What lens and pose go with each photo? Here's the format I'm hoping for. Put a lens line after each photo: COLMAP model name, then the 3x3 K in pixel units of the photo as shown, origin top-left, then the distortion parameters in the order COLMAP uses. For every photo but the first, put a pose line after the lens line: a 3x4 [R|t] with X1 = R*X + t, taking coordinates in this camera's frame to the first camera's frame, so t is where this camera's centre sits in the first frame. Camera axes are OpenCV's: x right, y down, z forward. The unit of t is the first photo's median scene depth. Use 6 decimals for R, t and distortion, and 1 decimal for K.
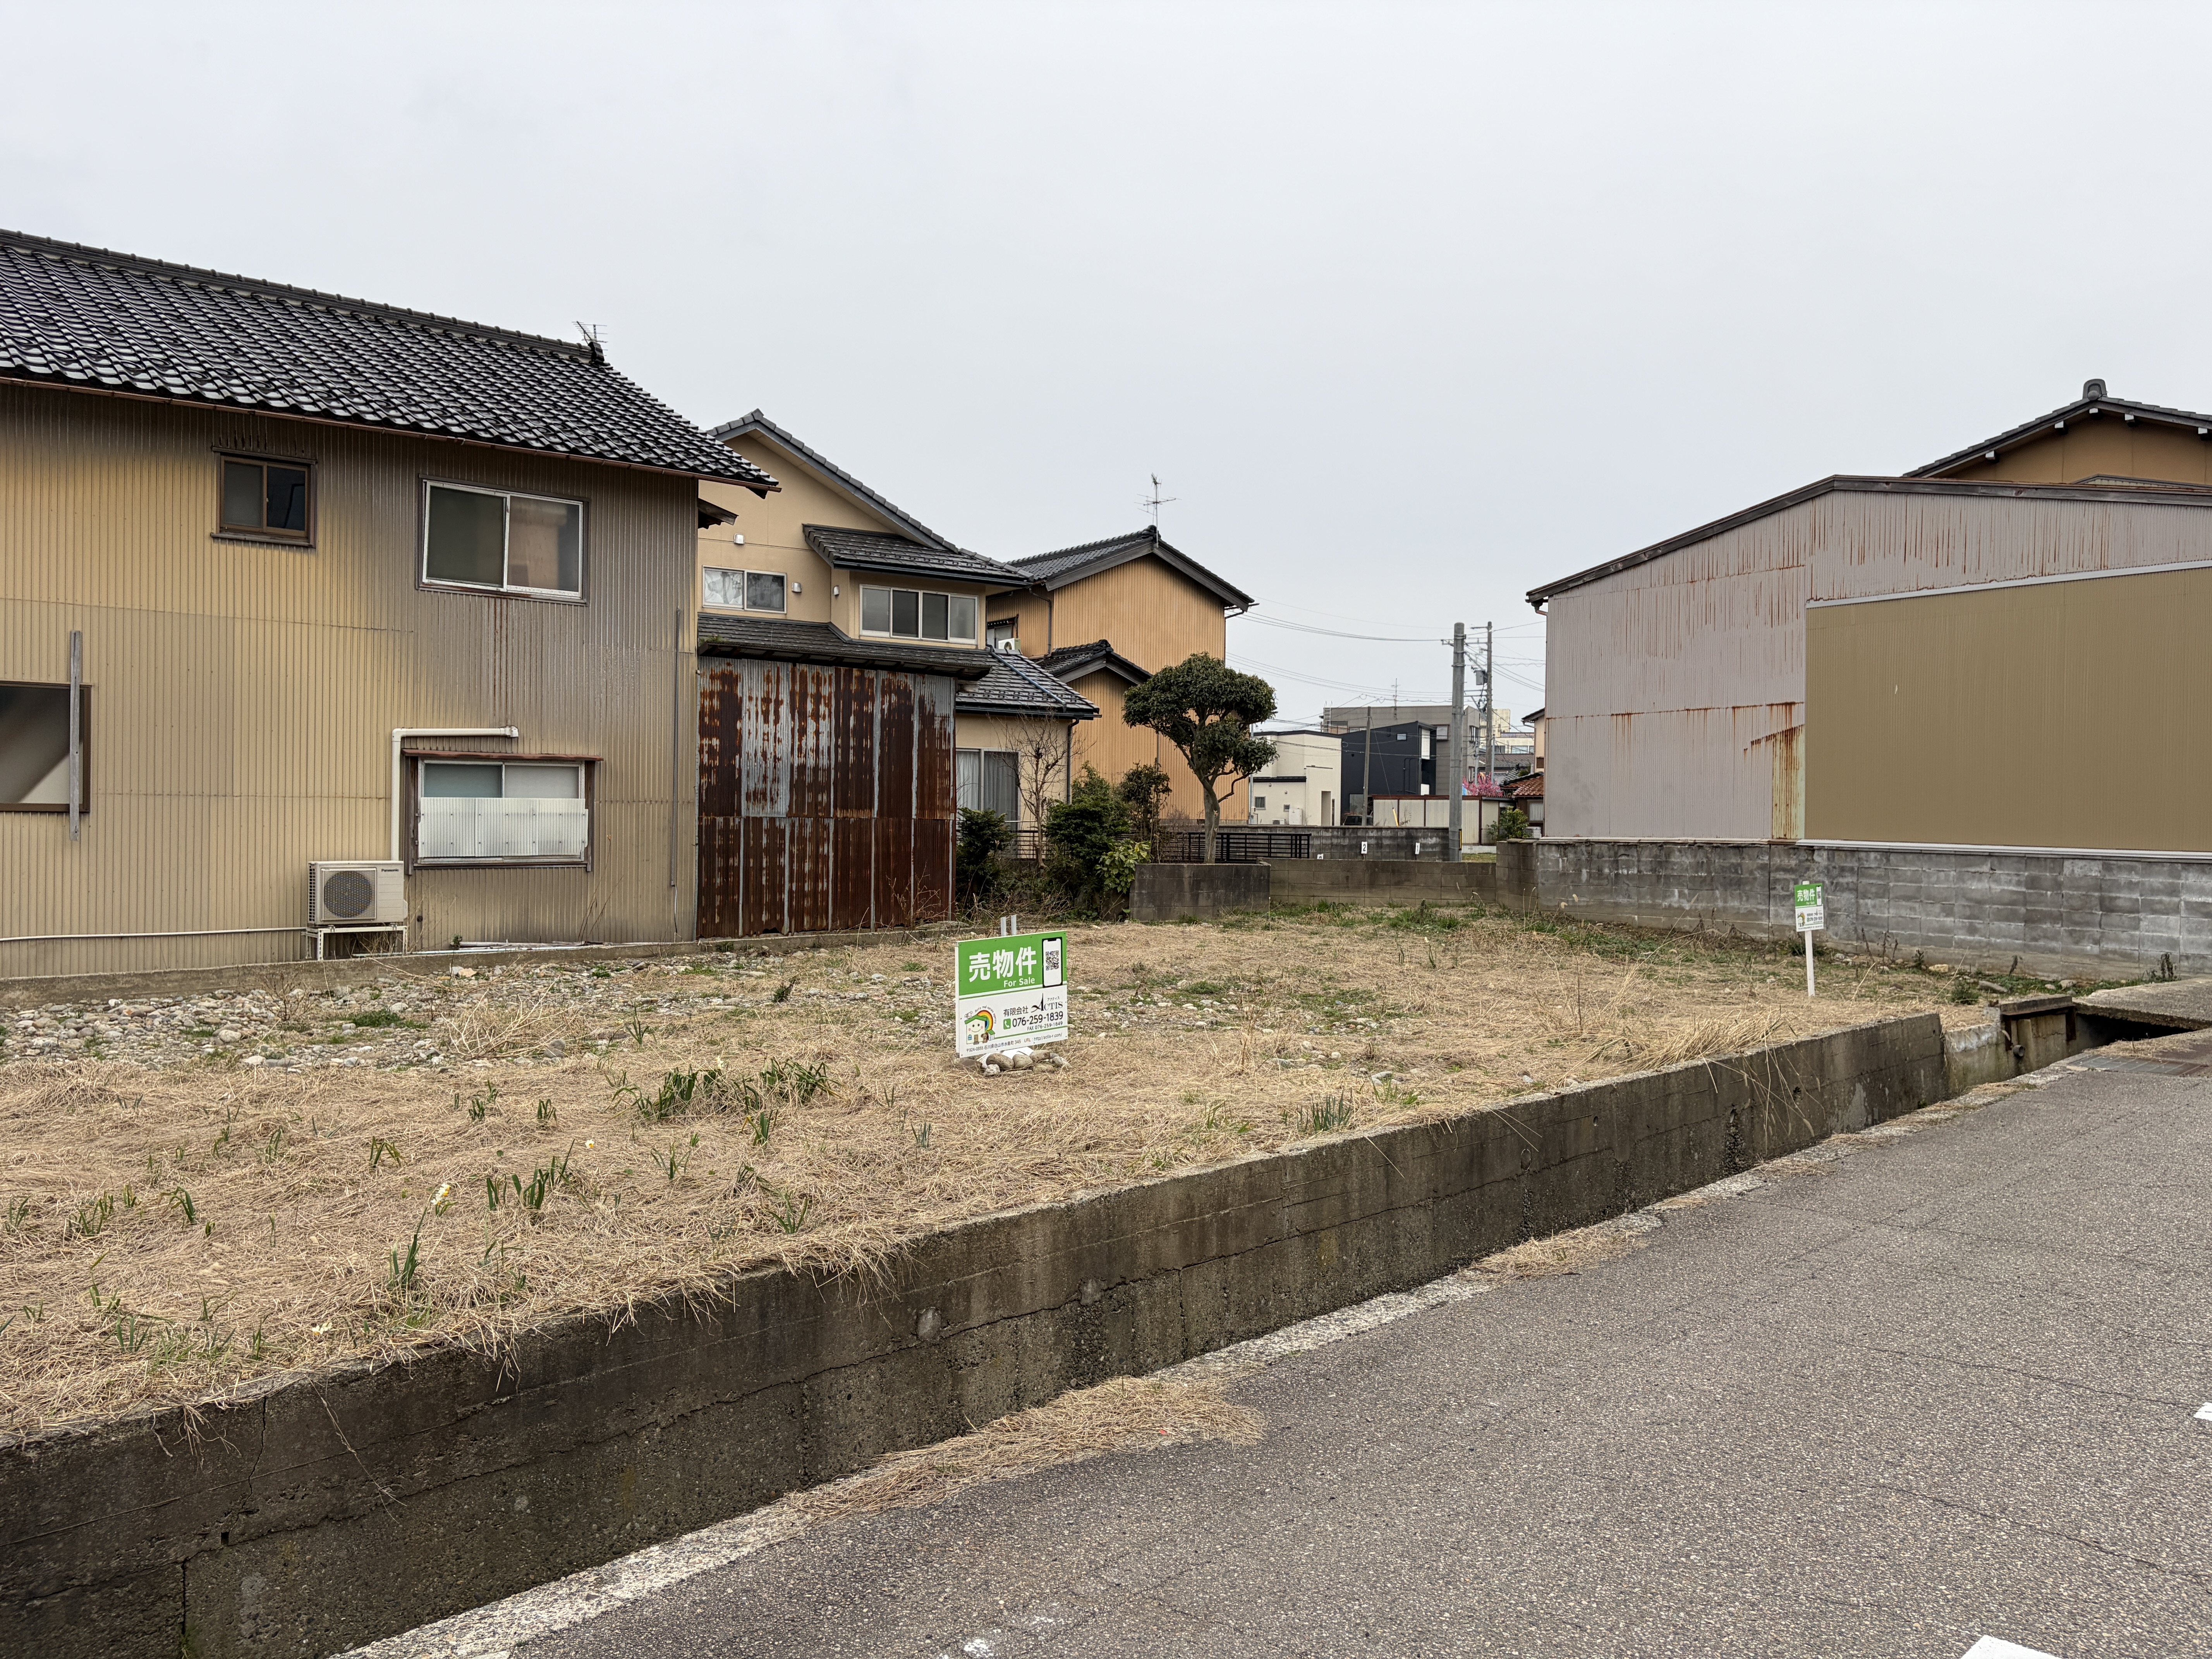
lens RADIAL K [[1659.7, 0, 1104.5], [0, 1659.7, 834.1], [0, 0, 1]] dist [0.070926, -0.084145]
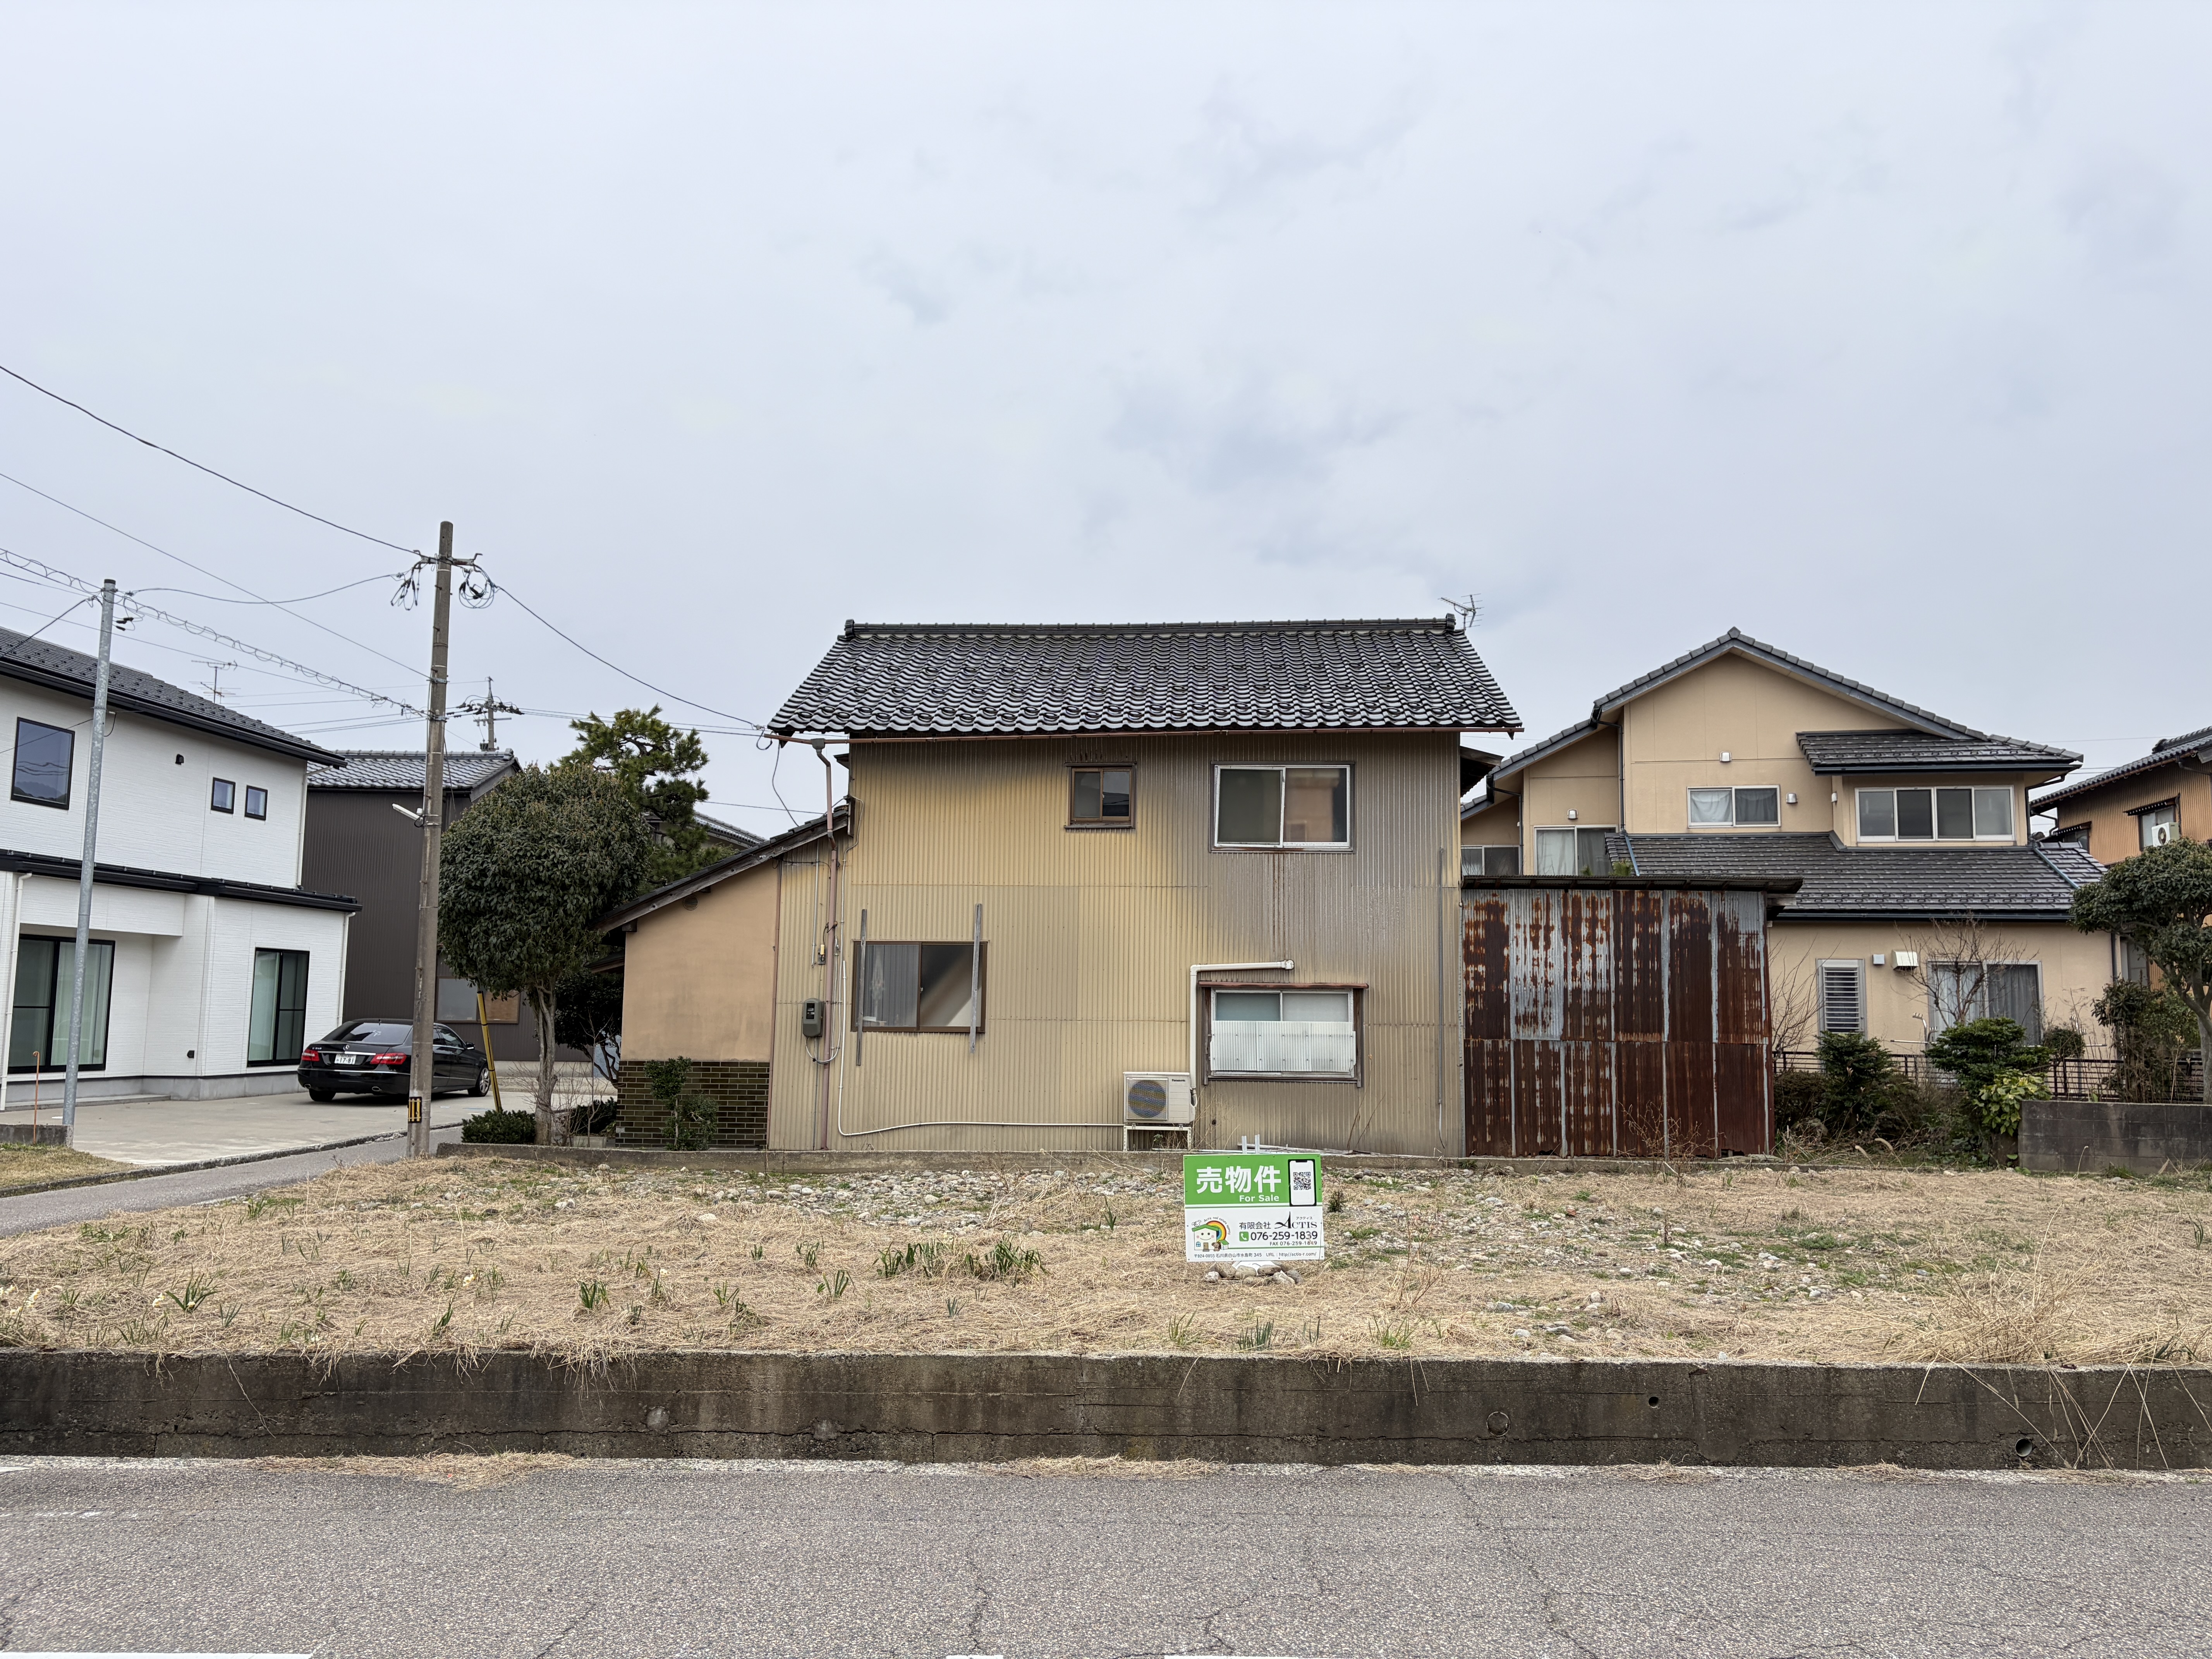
lens RADIAL K [[1659.7, 0, 1099.2], [0, 1659.7, 829.6], [0, 0, 1]] dist [0.070926, -0.084145]
pose [[0.709427, -0.081013, -0.700107, 0.334863], [-0.010977, 0.991981, -0.125910, -0.006274], [0.704693, 0.097009, 0.702849, 0.065937]]
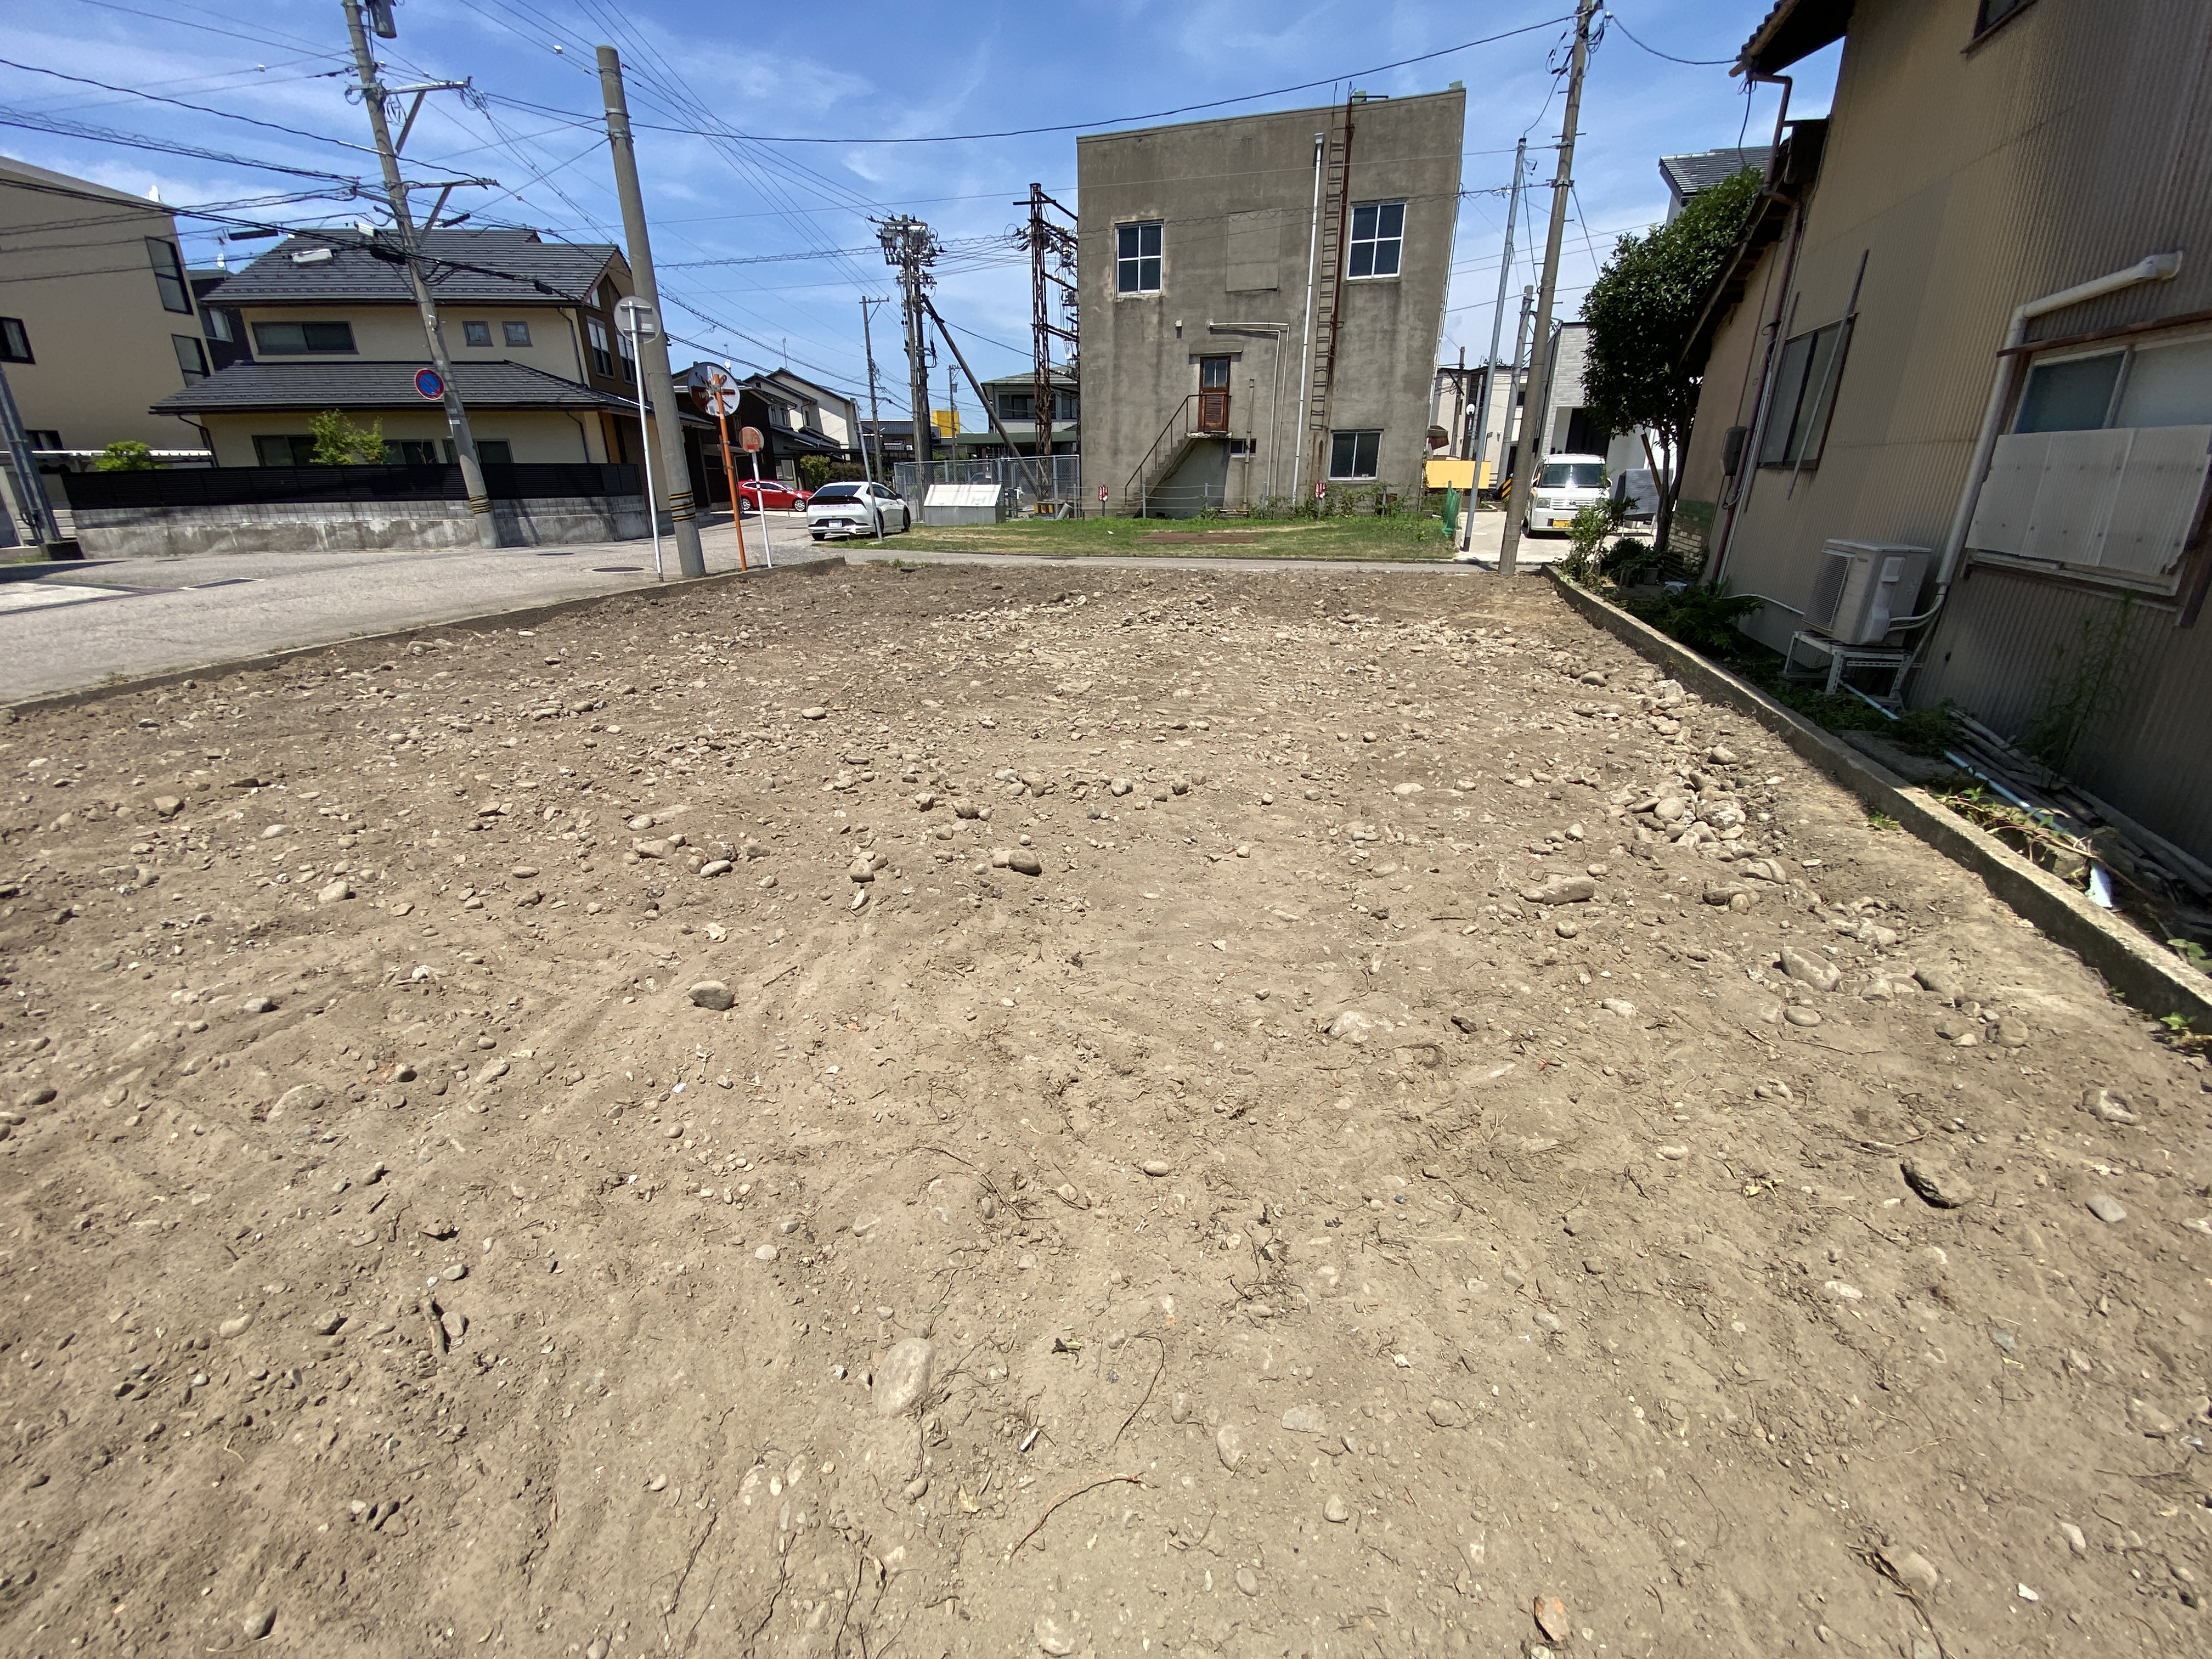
lens RADIAL K [[893.9, 0, 1102.1], [0, 893.9, 833.7], [0, 0, 1]] dist [0.013609, -0.016852]
pose [[-0.867390, 0.179810, -0.464008, -0.000233], [-0.009083, 0.926560, 0.376036, -0.006459], [0.497547, 0.330385, -0.802055, 0.963991]]
